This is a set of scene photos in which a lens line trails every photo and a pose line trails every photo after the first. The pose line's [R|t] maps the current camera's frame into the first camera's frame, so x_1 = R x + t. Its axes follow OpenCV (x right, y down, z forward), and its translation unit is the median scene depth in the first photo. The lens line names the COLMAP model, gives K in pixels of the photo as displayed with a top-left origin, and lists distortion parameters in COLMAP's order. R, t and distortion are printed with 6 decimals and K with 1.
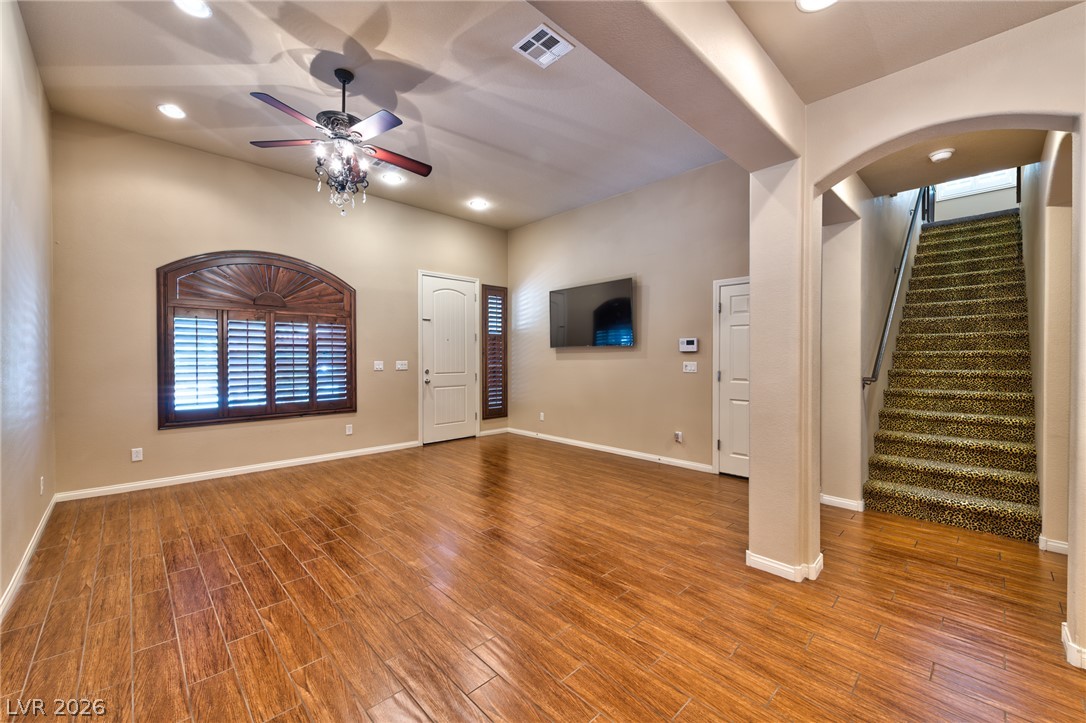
lens RADIAL K [[427.8, 0, 542.0], [0, 427.8, 361.7], [0, 0, 1]] dist [0.014937, -0.000812]
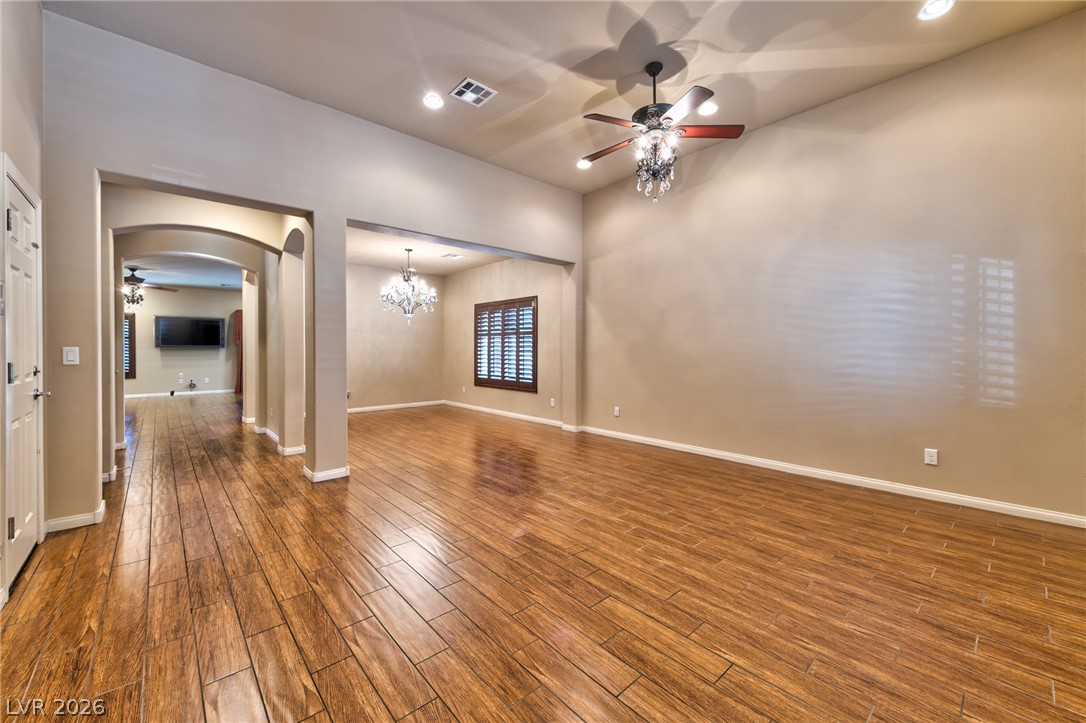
lens RADIAL K [[427.8, 0, 540.7], [0, 427.8, 351.9], [0, 0, 1]] dist [0.014937, -0.000812]
pose [[-0.999057, 0.001595, 0.043396, -0.227868], [0.002612, 0.999723, 0.023378, -0.001818], [-0.043347, 0.023470, -0.998784, 2.069437]]
